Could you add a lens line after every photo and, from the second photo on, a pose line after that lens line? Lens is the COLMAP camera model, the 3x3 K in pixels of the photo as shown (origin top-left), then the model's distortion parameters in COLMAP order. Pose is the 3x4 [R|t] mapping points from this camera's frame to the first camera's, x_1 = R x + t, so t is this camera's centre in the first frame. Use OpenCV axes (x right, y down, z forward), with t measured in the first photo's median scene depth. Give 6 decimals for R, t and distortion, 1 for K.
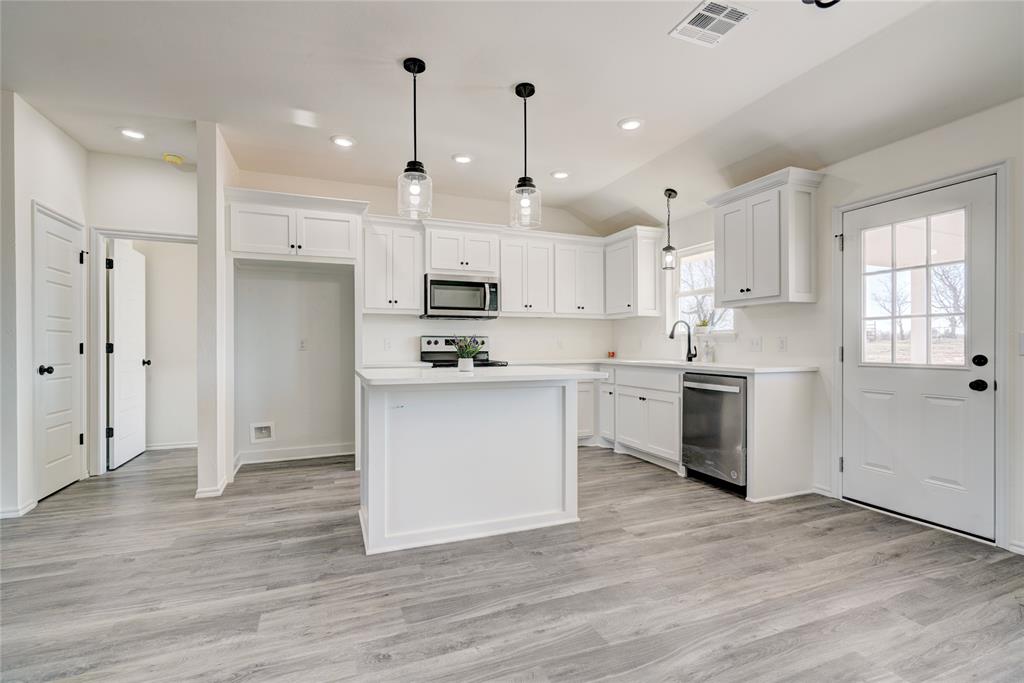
lens RADIAL K [[466.4, 0, 509.9], [0, 466.4, 344.2], [0, 0, 1]] dist [-0.000844, -0.000144]
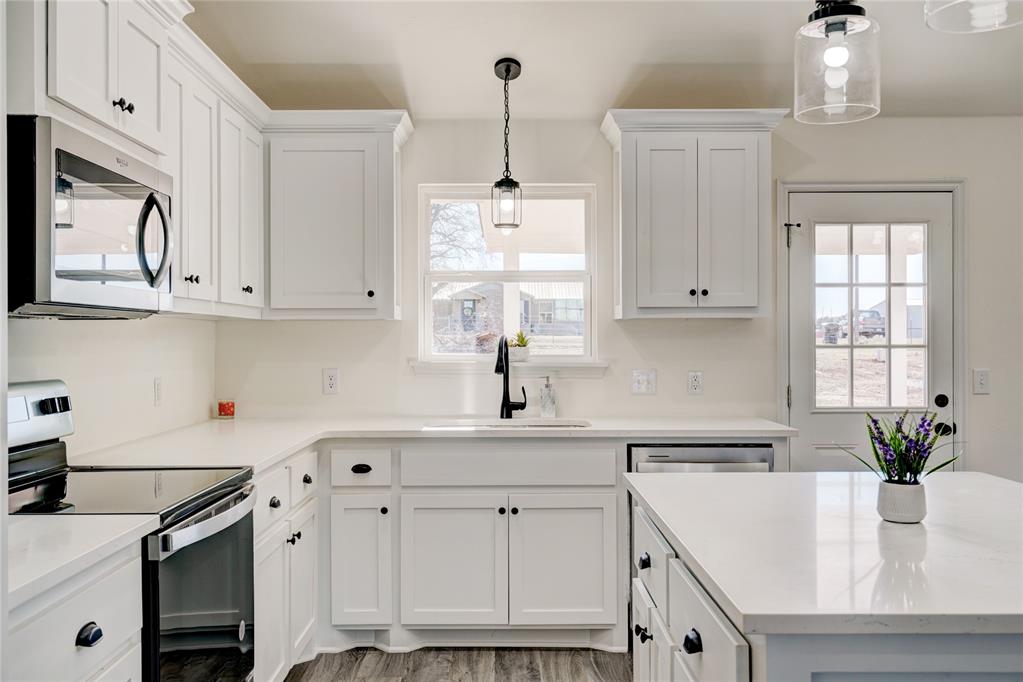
lens RADIAL K [[904.9, 0, 509.6], [0, 904.9, 339.7], [0, 0, 1]] dist [-0.007163, -0.002076]
pose [[0.372995, 0.002923, 0.927829, -0.533936], [-0.000323, 0.999995, -0.003020, -0.045969], [-0.927833, 0.000827, 0.372994, 0.689654]]
